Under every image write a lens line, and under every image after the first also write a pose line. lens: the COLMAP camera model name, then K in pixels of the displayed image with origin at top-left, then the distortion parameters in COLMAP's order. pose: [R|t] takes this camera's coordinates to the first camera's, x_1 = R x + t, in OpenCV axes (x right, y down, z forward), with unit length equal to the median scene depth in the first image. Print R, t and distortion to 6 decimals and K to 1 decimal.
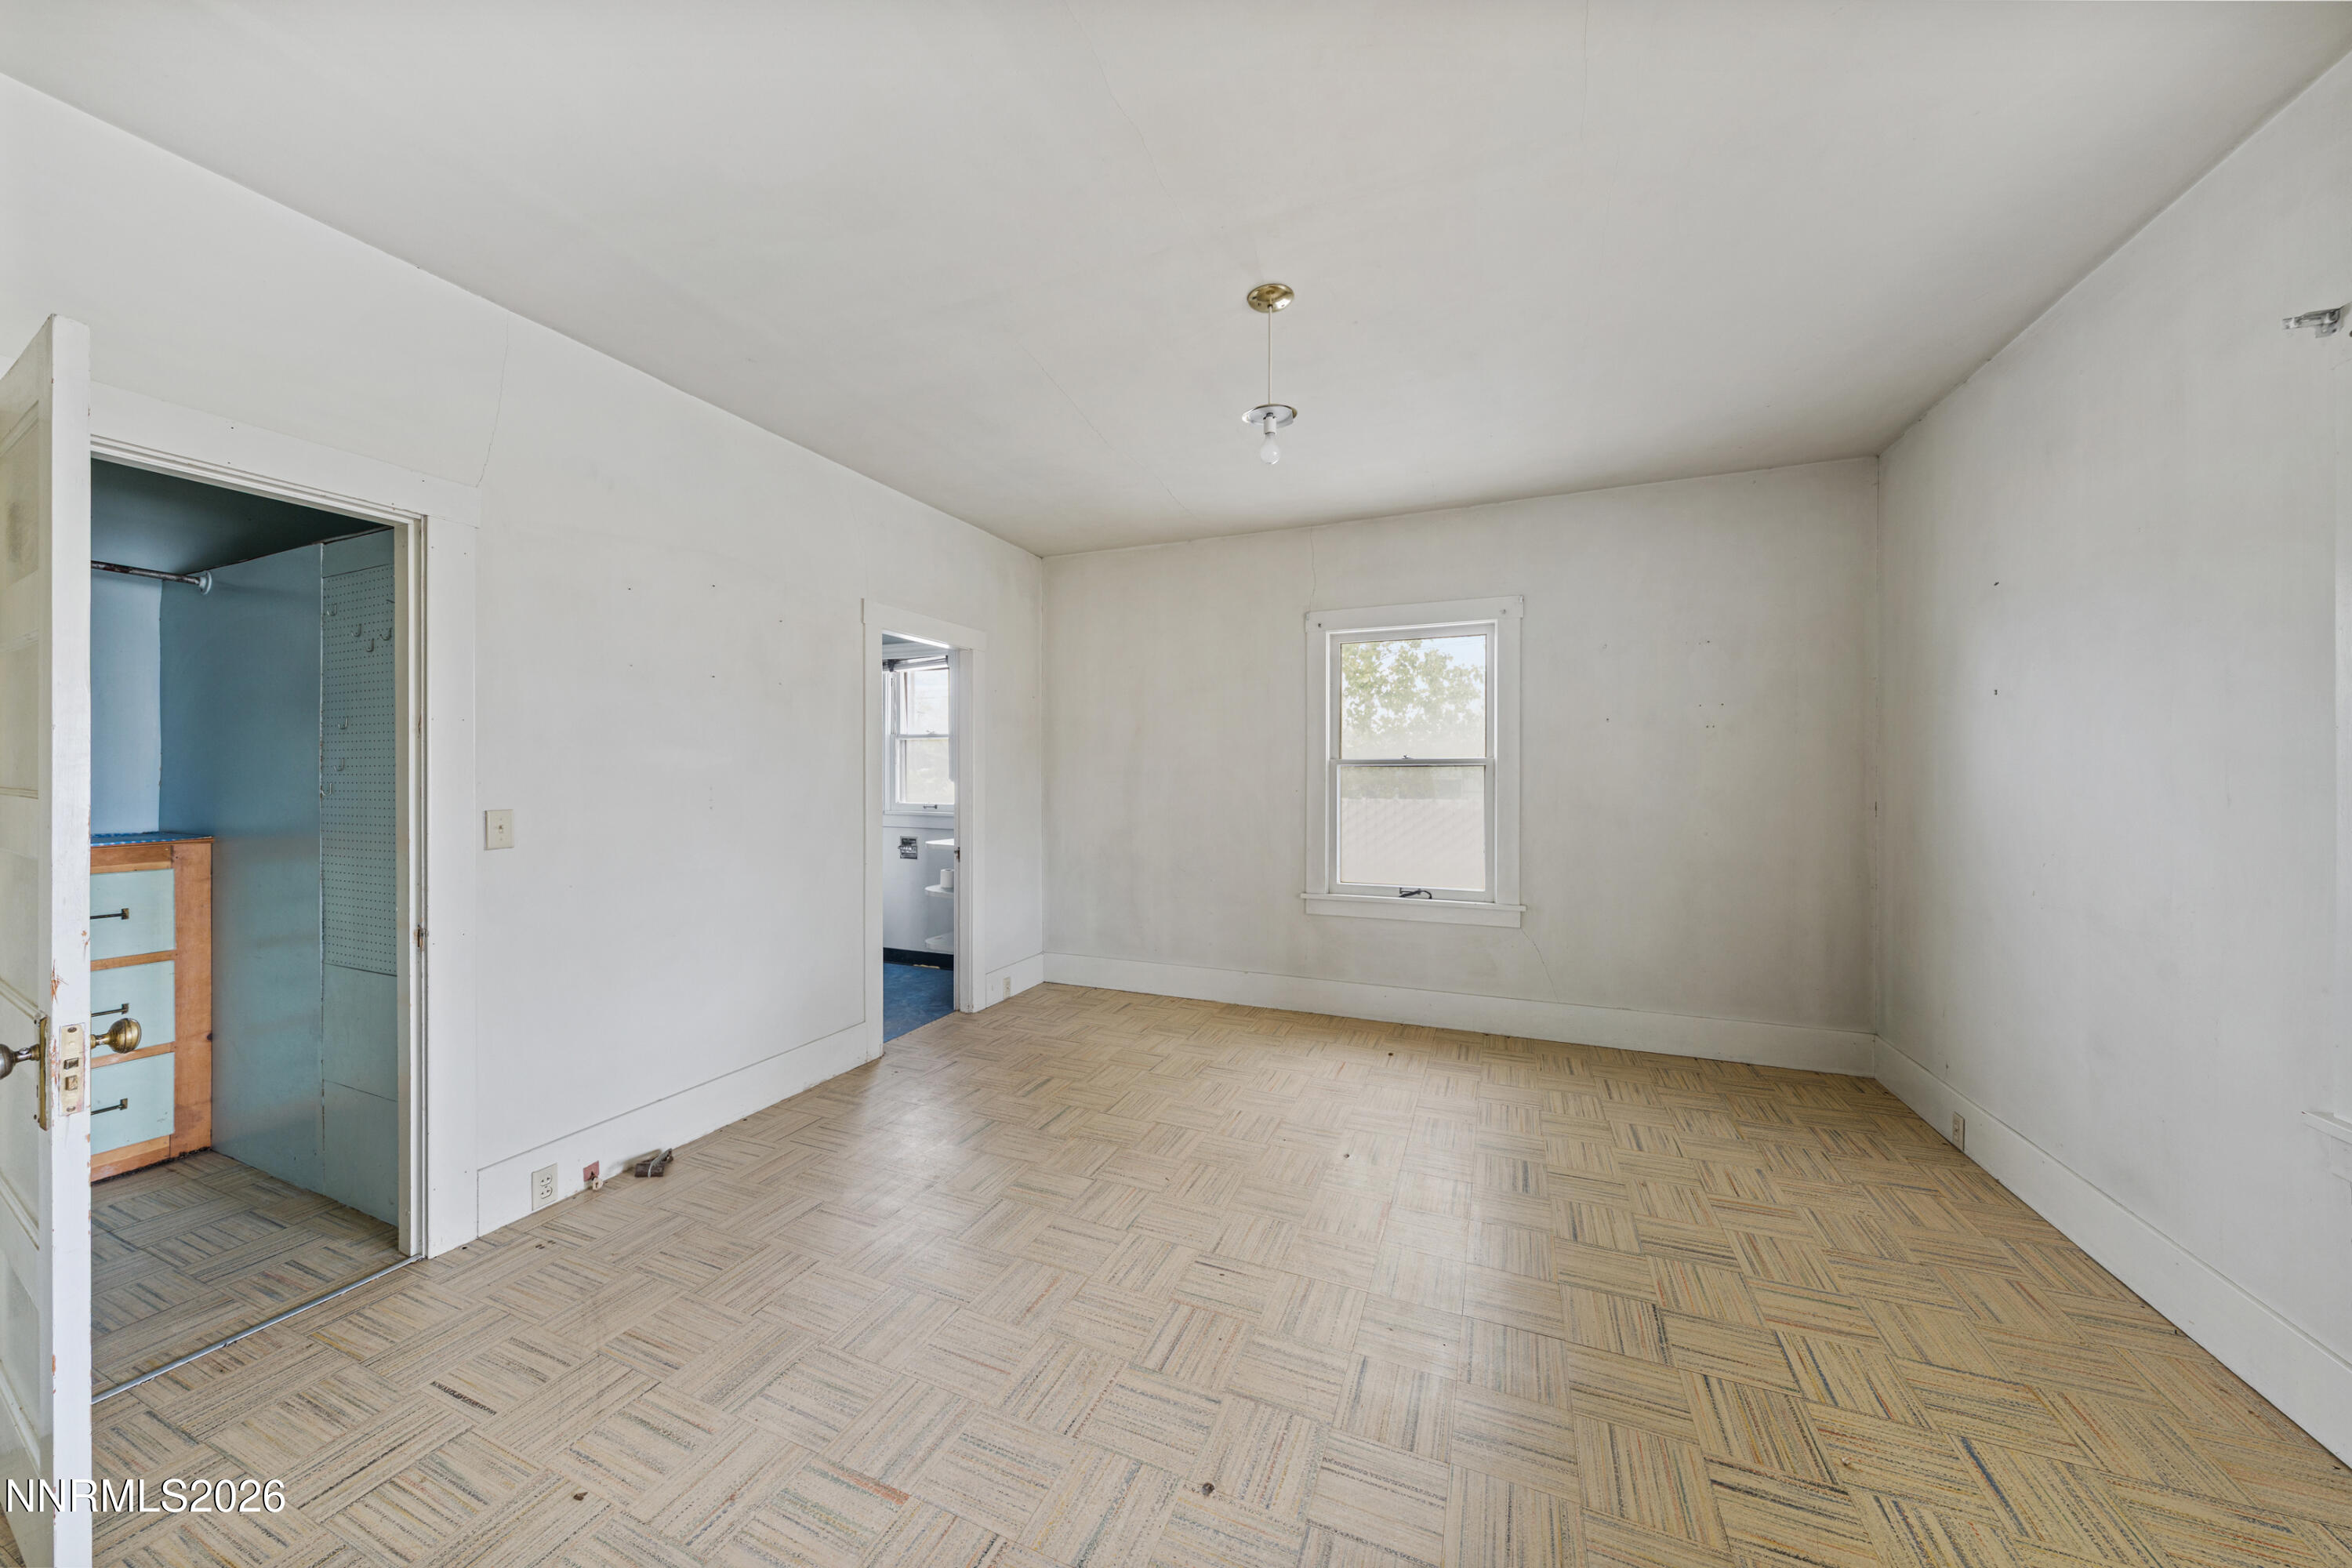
lens RADIAL K [[800.1, 0, 1181.0], [0, 800.1, 782.0], [0, 0, 1]] dist [0.000662, 0.000199]
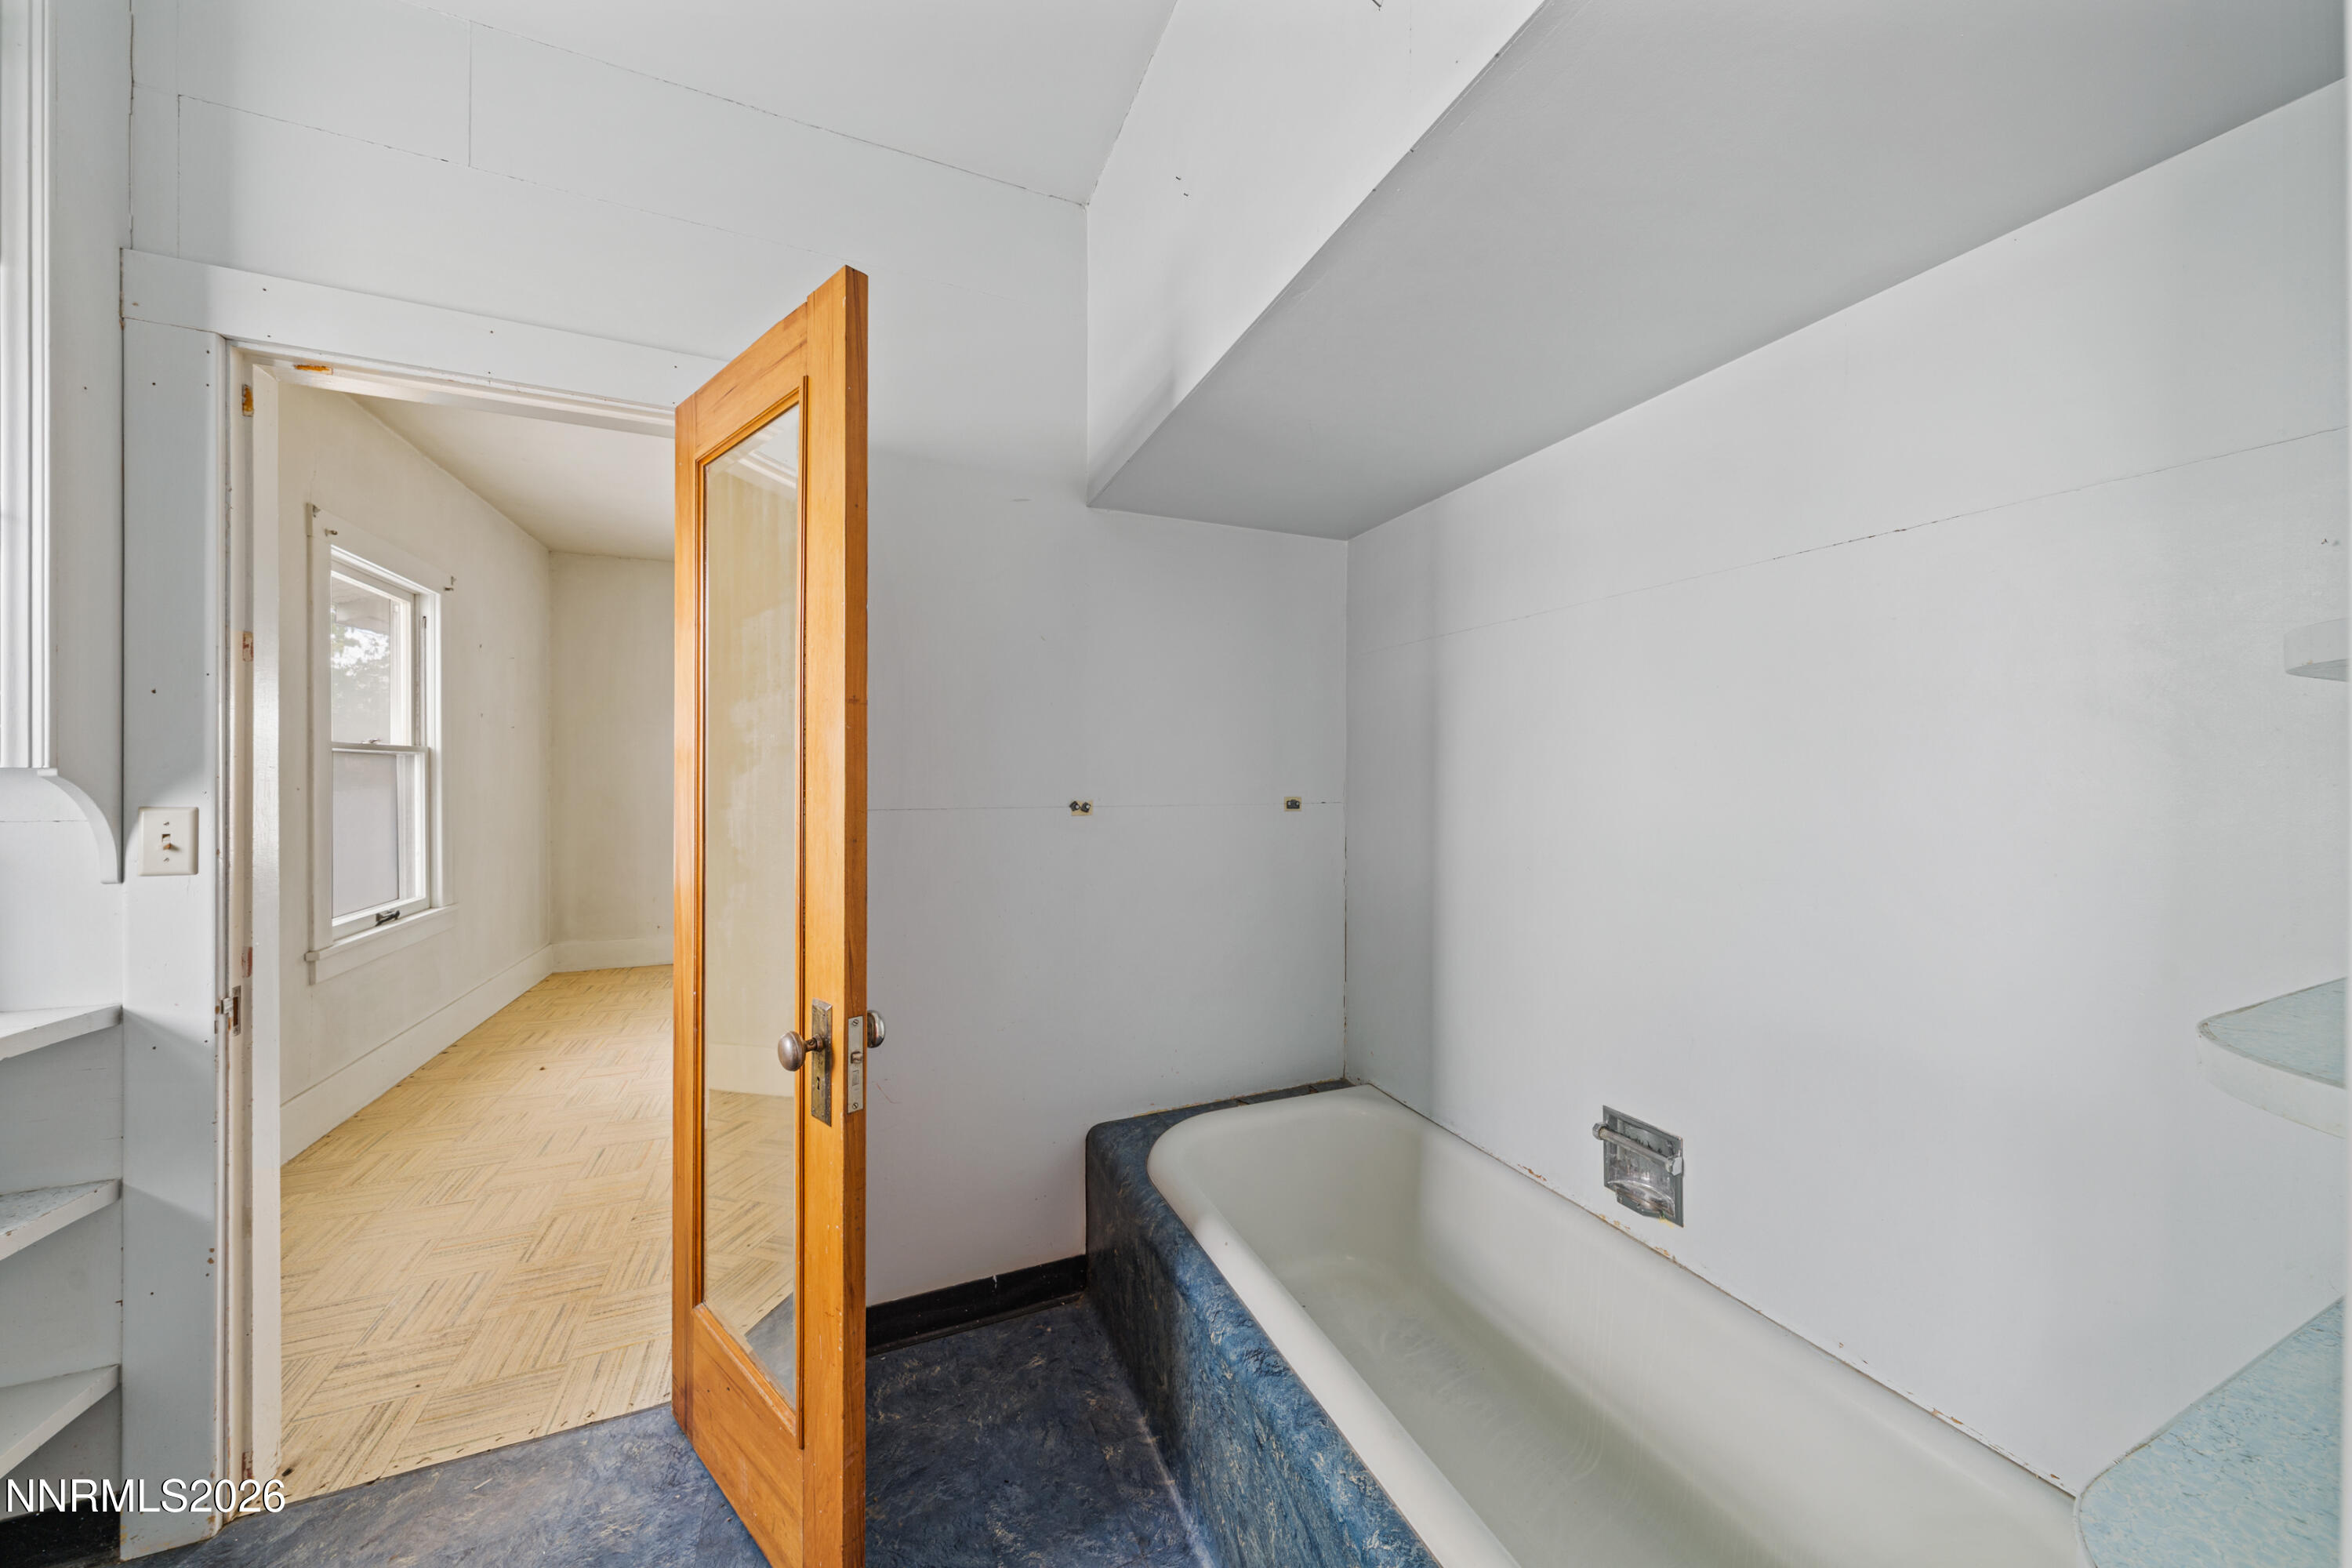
lens RADIAL K [[800.1, 0, 1173.5], [0, 800.1, 775.3], [0, 0, 1]] dist [0.000662, 0.000199]
pose [[-0.721762, -0.004257, 0.692128, -0.867708], [-0.000692, 0.999985, 0.005429, -0.003284], [-0.692141, 0.003440, -0.721754, 1.119499]]
